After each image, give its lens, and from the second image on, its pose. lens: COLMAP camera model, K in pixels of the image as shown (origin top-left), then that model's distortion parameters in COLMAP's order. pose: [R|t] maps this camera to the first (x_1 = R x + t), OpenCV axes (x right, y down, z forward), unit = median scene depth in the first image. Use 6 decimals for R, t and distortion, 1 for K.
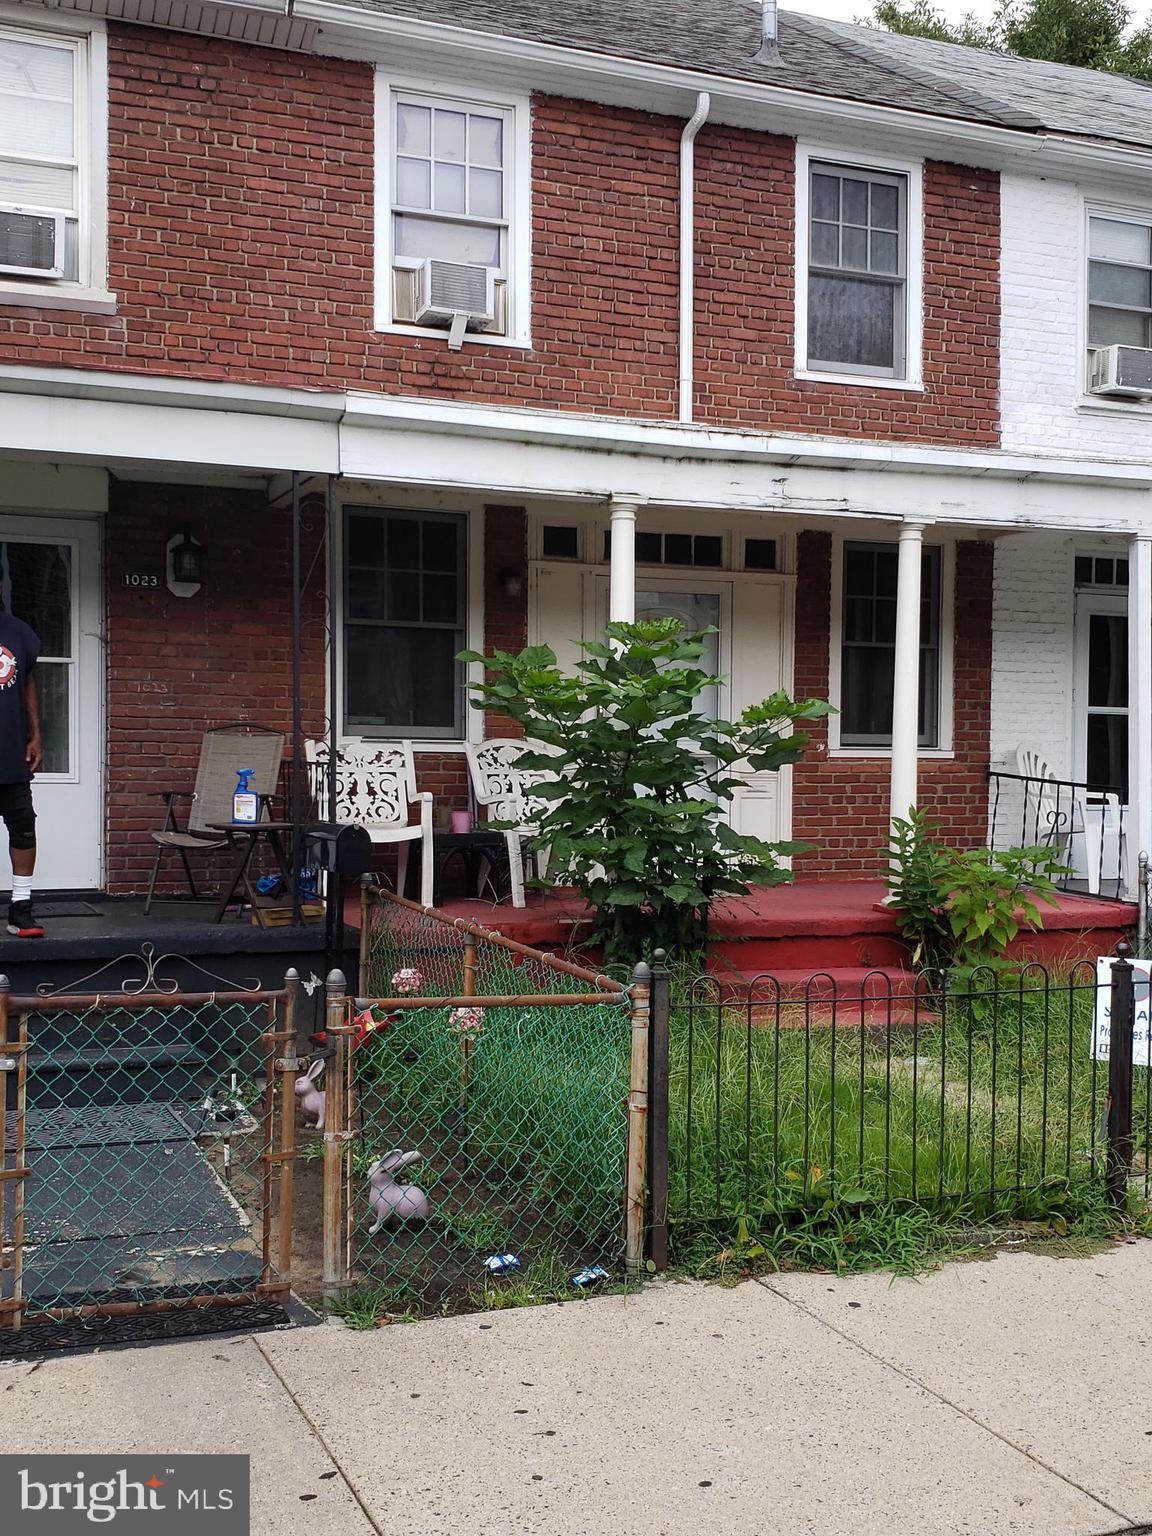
lens RADIAL K [[1689.9, 0, 576.1], [0, 1689.9, 777.5], [0, 0, 1]] dist [0.020448, 0.000000]
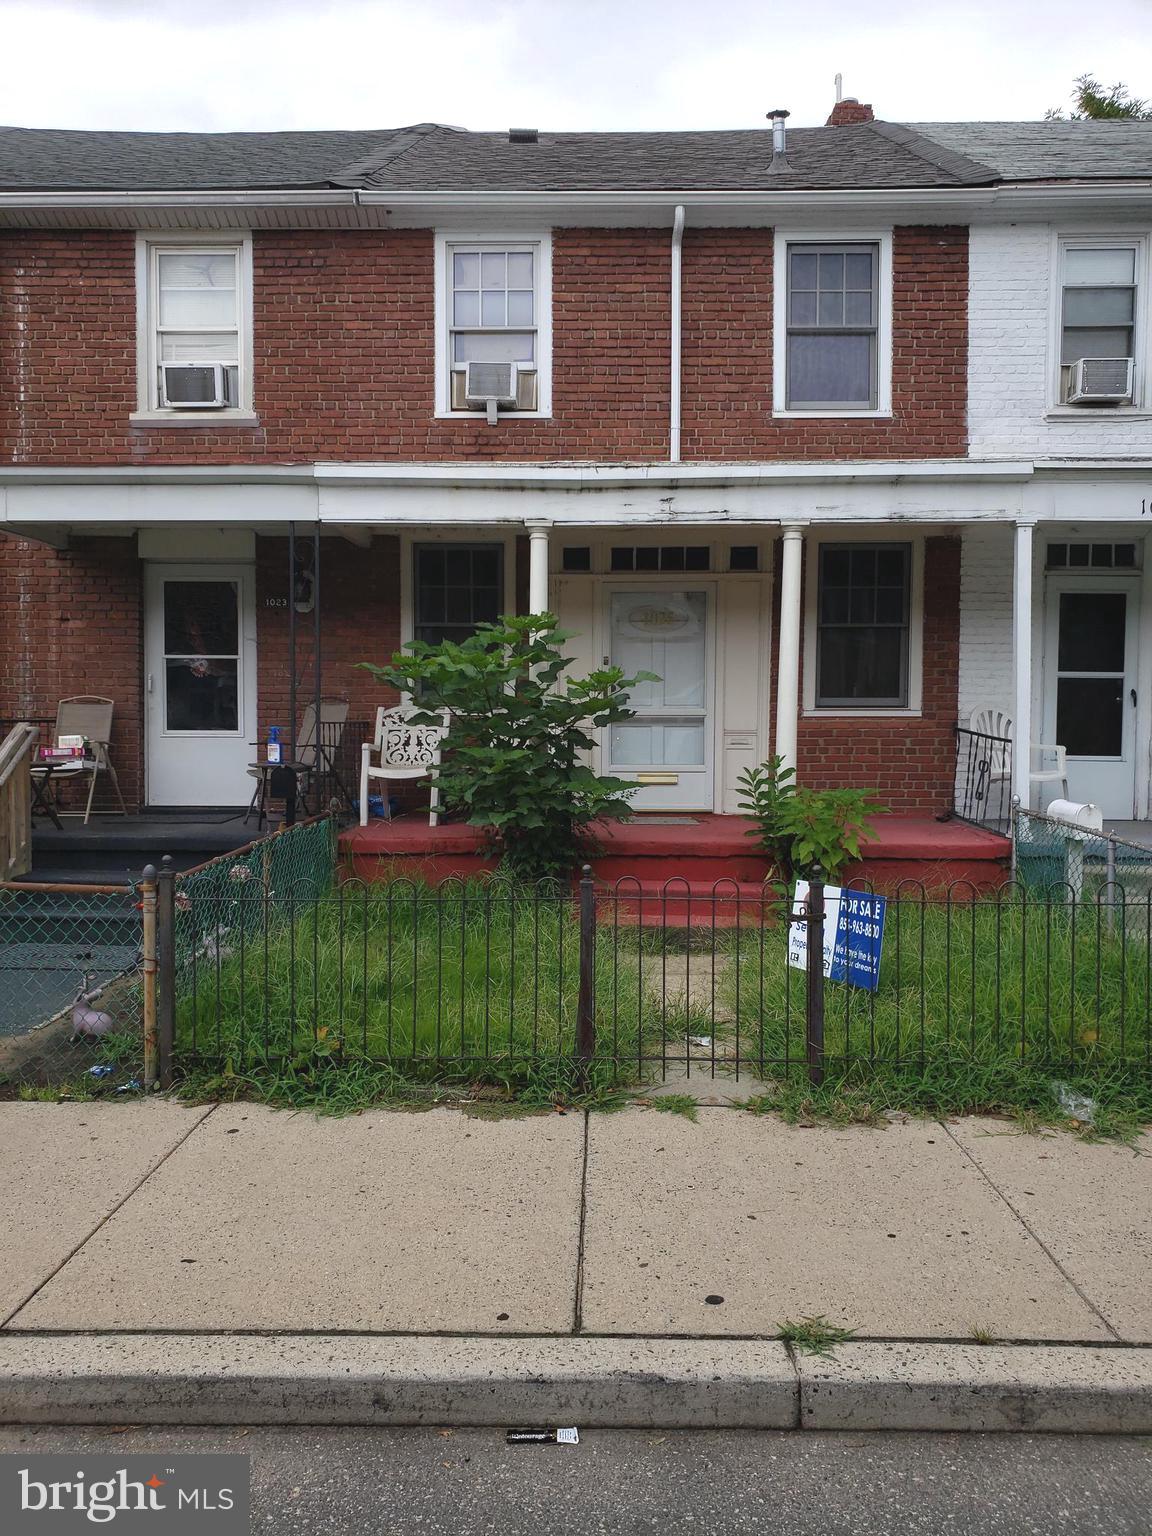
lens RADIAL K [[1176.5, 0, 578.5], [0, 1176.5, 760.8], [0, 0, 1]] dist [-0.011154, 0.055300]
pose [[0.917175, 0.006025, -0.398440, 0.380413], [0.001826, 0.999812, 0.019321, 0.004276], [0.398481, -0.018449, 0.916991, 0.138757]]
